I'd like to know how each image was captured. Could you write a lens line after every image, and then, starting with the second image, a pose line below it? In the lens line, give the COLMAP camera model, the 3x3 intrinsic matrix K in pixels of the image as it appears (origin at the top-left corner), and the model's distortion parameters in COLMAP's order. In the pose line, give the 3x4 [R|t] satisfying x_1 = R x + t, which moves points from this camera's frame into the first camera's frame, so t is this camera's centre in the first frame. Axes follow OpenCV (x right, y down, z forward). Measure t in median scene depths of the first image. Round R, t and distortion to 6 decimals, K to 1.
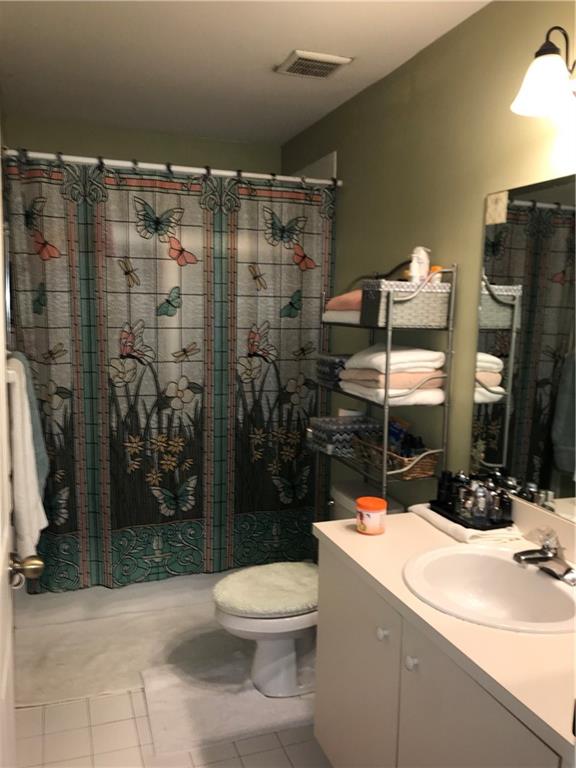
lens RADIAL K [[627.9, 0, 267.7], [0, 627.9, 388.0], [0, 0, 1]] dist [0.017934, -0.012704]
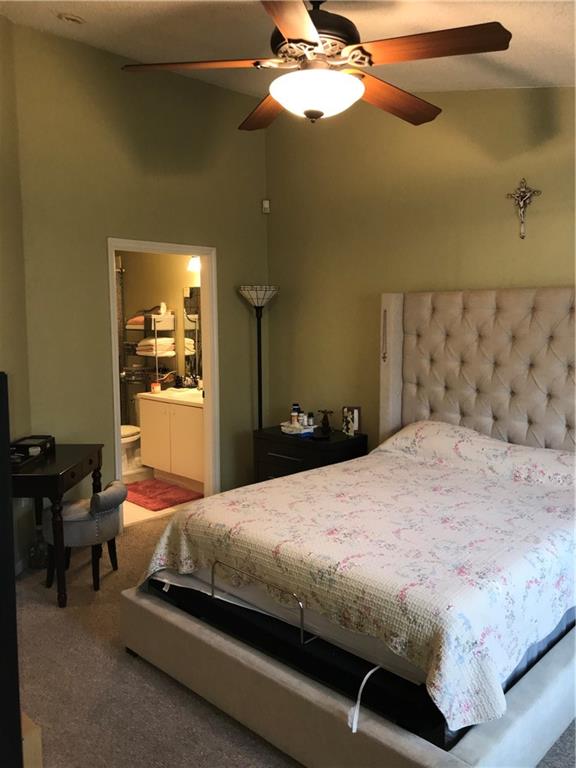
lens RADIAL K [[627.9, 0, 289.5], [0, 627.9, 384.4], [0, 0, 1]] dist [0.017934, -0.012704]
pose [[0.888241, -0.071212, 0.453825, -0.593558], [0.077113, 0.997007, 0.005517, 0.185931], [-0.452860, 0.030095, 0.891074, -1.873720]]
